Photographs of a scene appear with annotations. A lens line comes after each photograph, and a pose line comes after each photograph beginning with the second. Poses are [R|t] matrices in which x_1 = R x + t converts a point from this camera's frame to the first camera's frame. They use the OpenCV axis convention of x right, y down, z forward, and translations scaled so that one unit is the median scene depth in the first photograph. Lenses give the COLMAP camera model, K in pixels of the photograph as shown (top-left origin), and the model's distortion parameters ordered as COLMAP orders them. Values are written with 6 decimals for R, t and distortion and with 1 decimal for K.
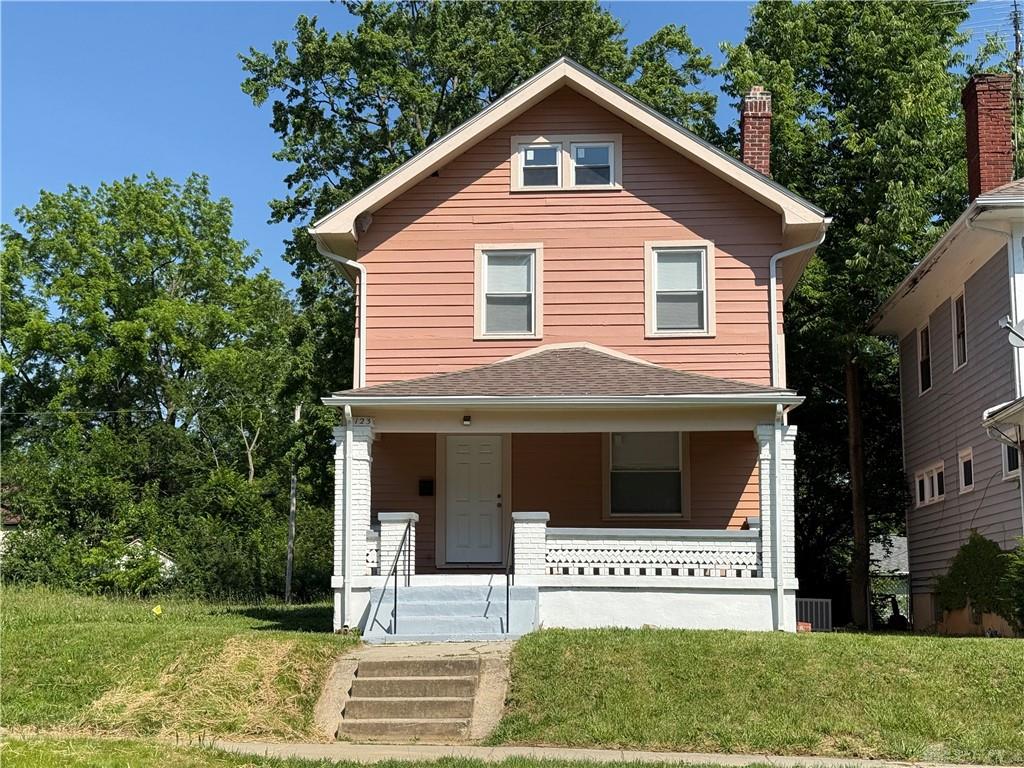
lens RADIAL K [[1432.0, 0, 512.0], [0, 1432.0, 384.0], [0, 0, 1]] dist [0.105964, 0.007310]
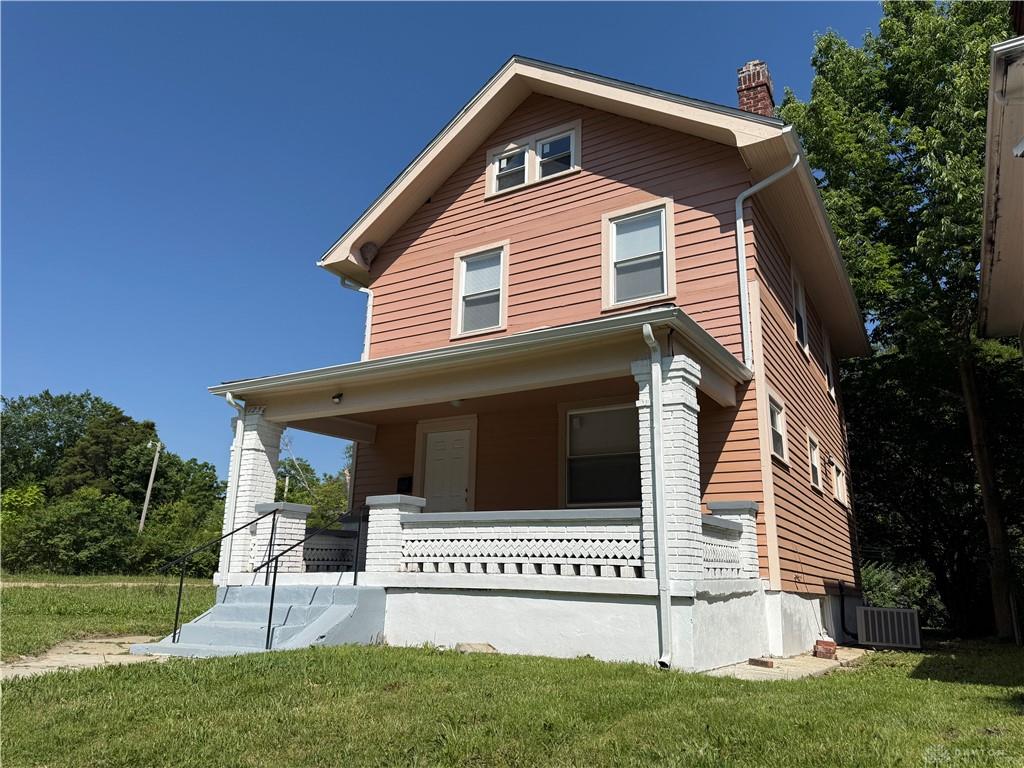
lens RADIAL K [[718.1, 0, 512.0], [0, 718.1, 384.0], [0, 0, 1]] dist [0.198790, -0.445194]
pose [[0.893416, -0.104515, -0.436903, 0.241262], [0.045645, 0.988646, -0.143162, 0.078319], [0.446905, 0.107961, 0.888043, 0.568146]]
